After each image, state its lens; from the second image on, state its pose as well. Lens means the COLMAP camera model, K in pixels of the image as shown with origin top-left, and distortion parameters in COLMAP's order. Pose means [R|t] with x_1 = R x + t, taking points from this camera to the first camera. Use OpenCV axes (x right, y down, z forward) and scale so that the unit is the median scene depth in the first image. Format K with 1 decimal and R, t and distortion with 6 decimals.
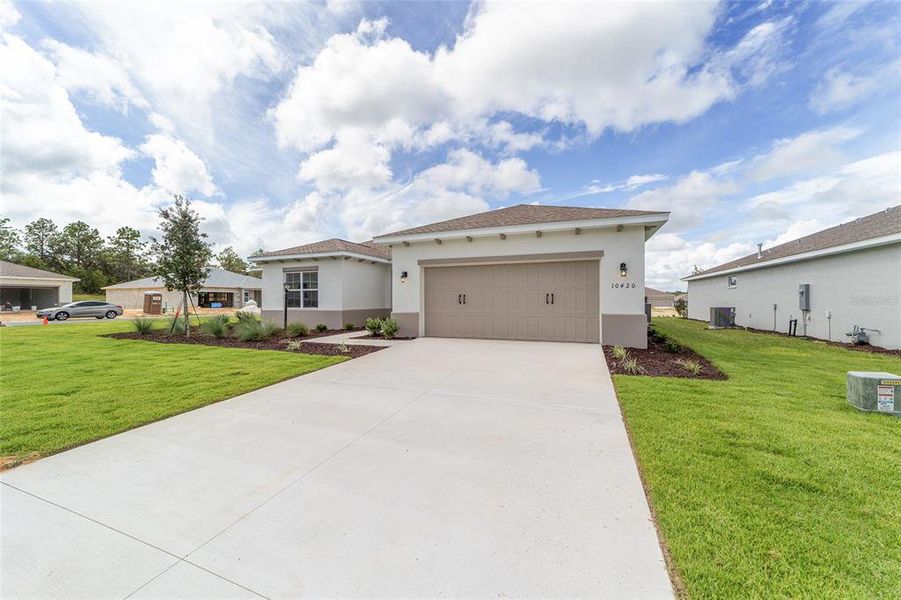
lens RADIAL K [[341.2, 0, 442.4], [0, 341.2, 302.9], [0, 0, 1]] dist [-0.007226, 0.000375]
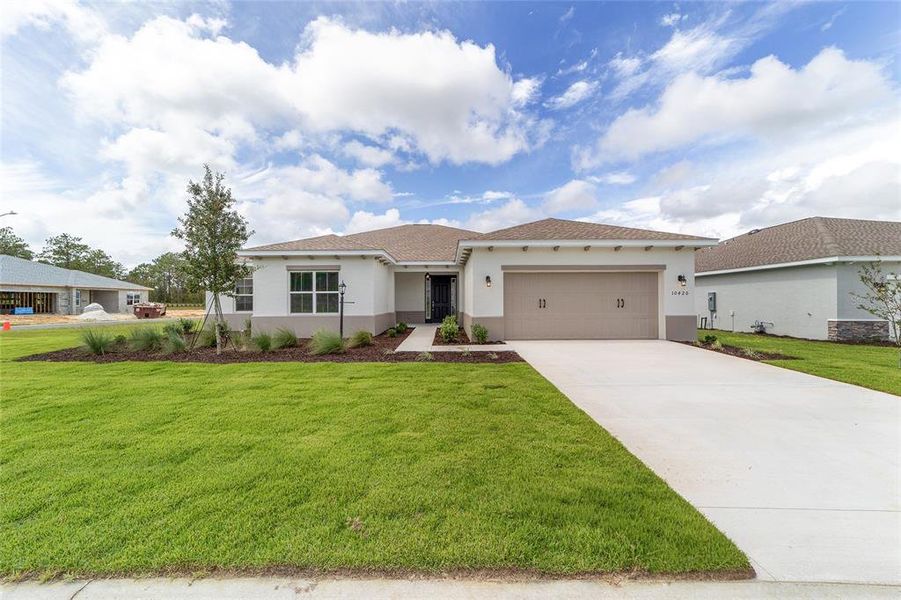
lens RADIAL K [[347.7, 0, 444.1], [0, 347.7, 305.5], [0, 0, 1]] dist [-0.005257, 0.000284]
pose [[0.925675, -0.003638, 0.378302, -0.520831], [0.003647, 0.999993, 0.000694, -0.005301], [-0.378302, 0.000737, 0.925682, 0.082070]]
